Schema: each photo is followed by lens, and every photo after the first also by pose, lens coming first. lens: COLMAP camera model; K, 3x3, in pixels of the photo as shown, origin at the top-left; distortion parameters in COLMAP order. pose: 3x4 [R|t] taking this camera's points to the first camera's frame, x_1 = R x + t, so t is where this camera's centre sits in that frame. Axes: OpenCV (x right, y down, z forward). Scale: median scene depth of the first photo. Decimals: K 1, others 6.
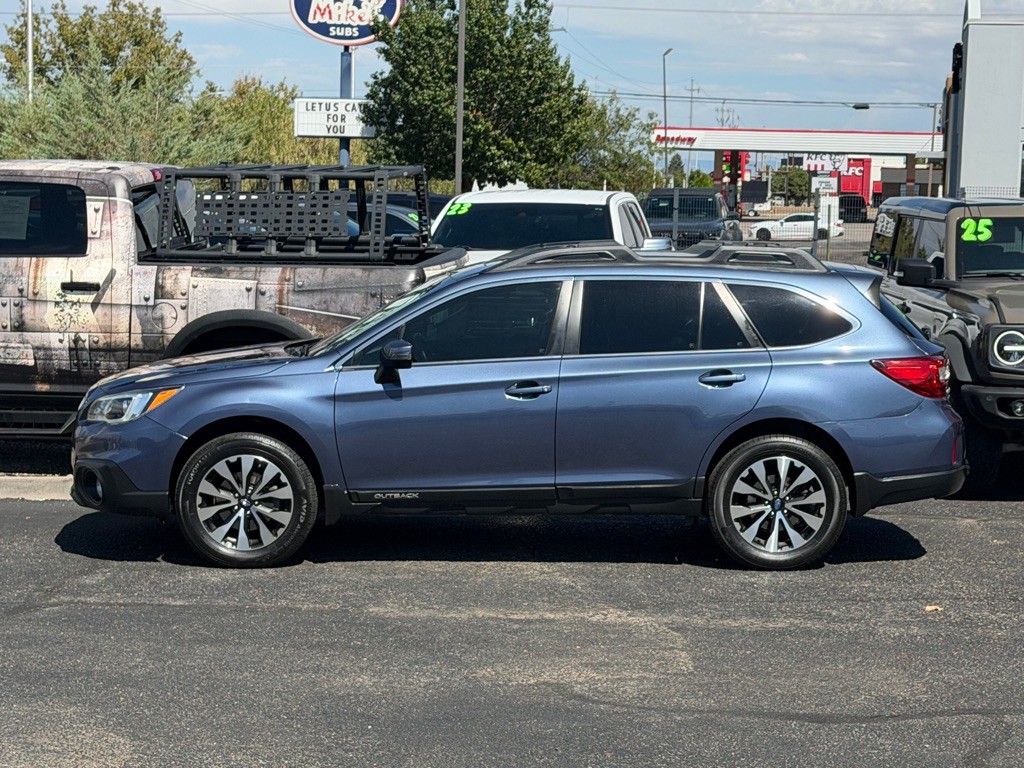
lens RADIAL K [[2289.2, 0, 508.6], [0, 2289.2, 407.7], [0, 0, 1]] dist [0.156302, 0.000000]
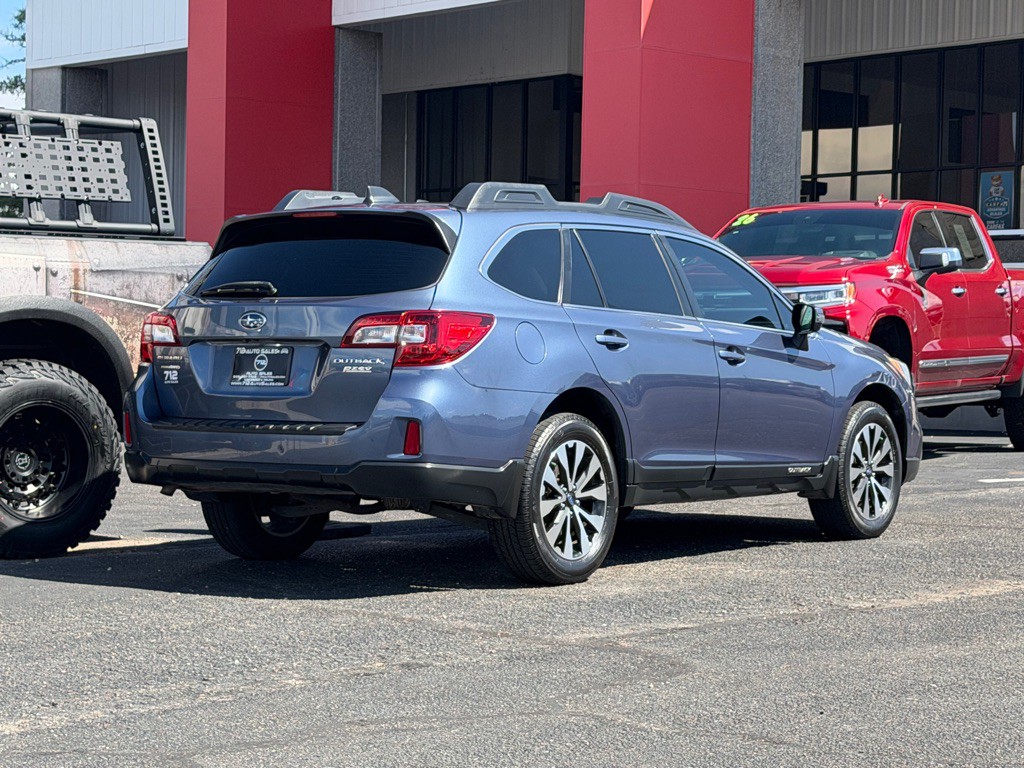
lens RADIAL K [[2289.2, 0, 528.6], [0, 2289.2, 388.9], [0, 0, 1]] dist [0.156302, 0.000000]
pose [[0.621641, -0.020951, 0.783022, -0.587429], [0.073006, 0.996841, -0.031287, 0.020510], [-0.779892, 0.076614, 0.621207, 0.430030]]
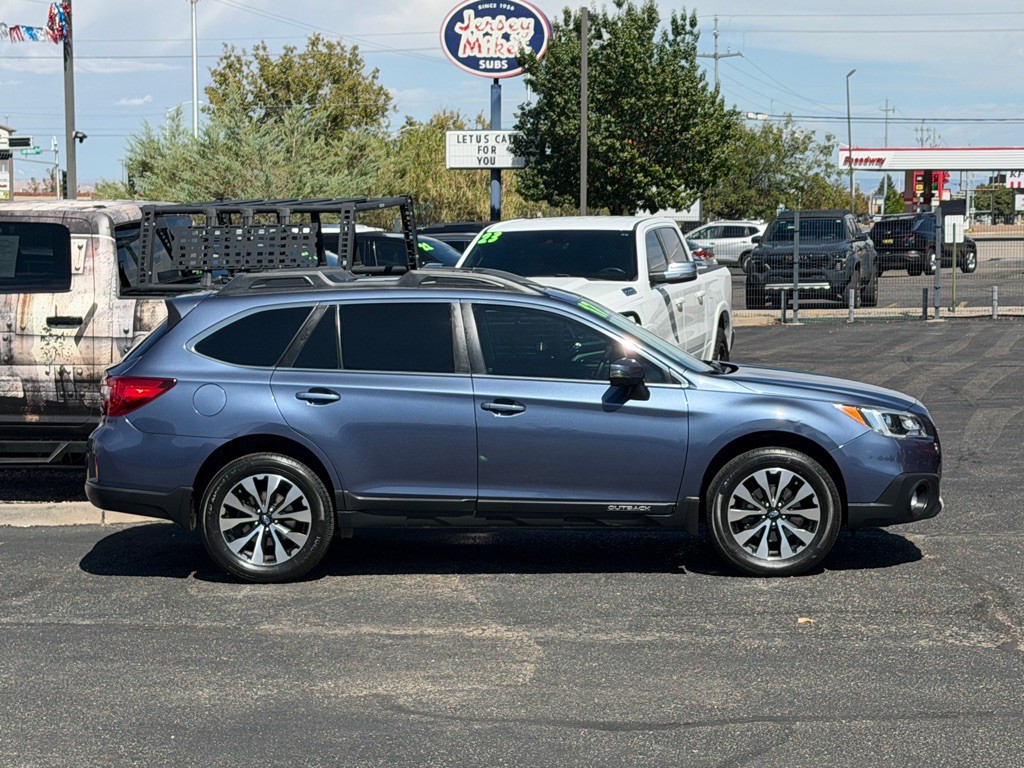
lens RADIAL K [[2289.2, 0, 517.5], [0, 2289.2, 395.0], [0, 0, 1]] dist [0.156302, 0.000000]
pose [[0.995896, -0.016051, -0.089069, 0.111586], [0.014487, 0.999730, -0.018180, 0.002844], [0.089337, 0.016815, 0.995860, -0.018554]]
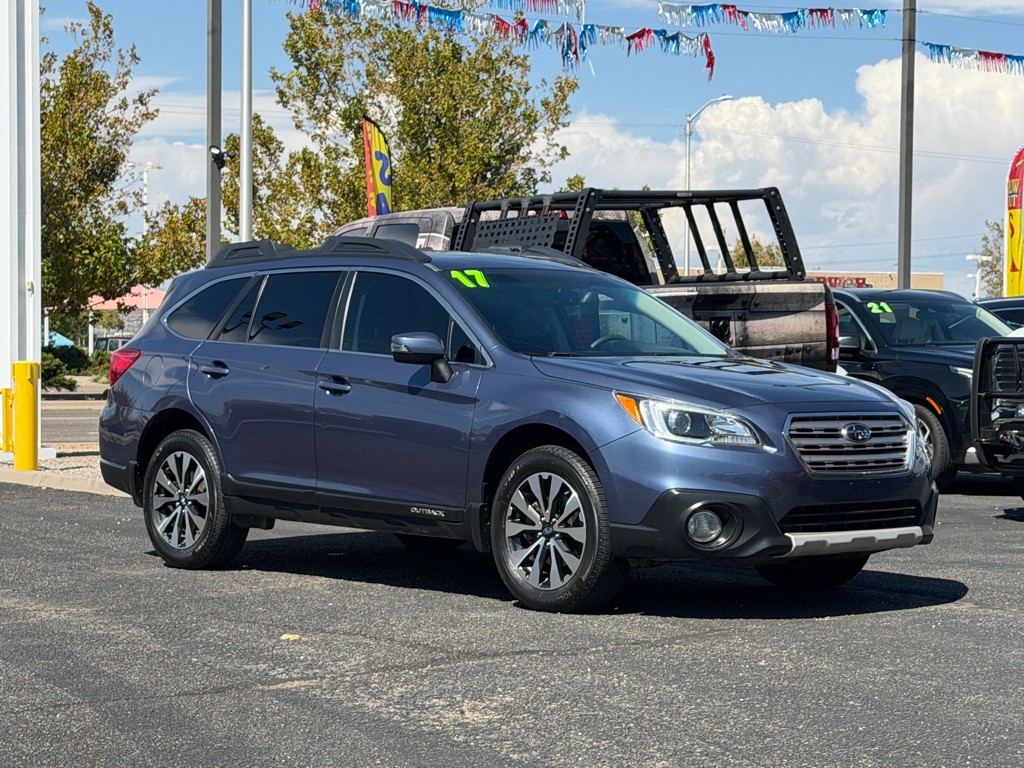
lens RADIAL K [[2289.2, 0, 542.2], [0, 2289.2, 384.1], [0, 0, 1]] dist [0.156302, 0.000000]
pose [[0.630475, 0.002939, -0.776204, 0.653814], [-0.071951, 0.995909, -0.054672, 0.027114], [0.772868, 0.090318, 0.628107, 0.417064]]
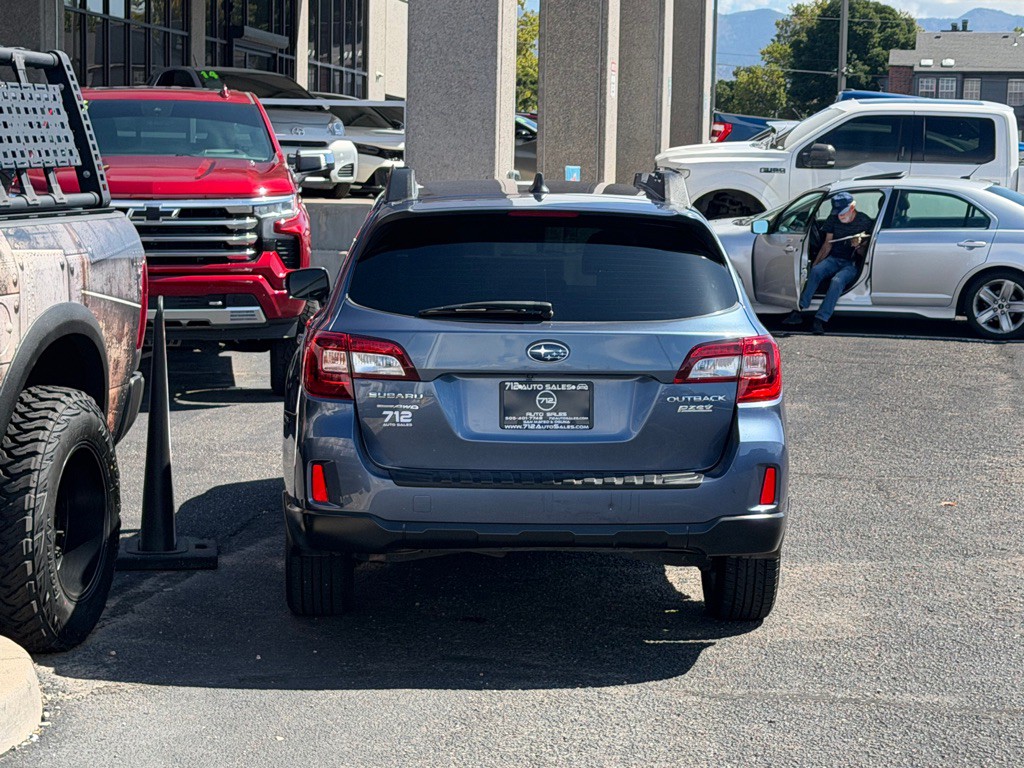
lens RADIAL K [[2289.2, 0, 533.5], [0, 2289.2, 403.6], [0, 0, 1]] dist [0.156302, 0.000000]
pose [[0.013139, -0.117948, 0.992933, -0.658751], [0.079046, 0.990033, 0.116558, -0.074137], [-0.996784, 0.076956, 0.022332, 0.879122]]
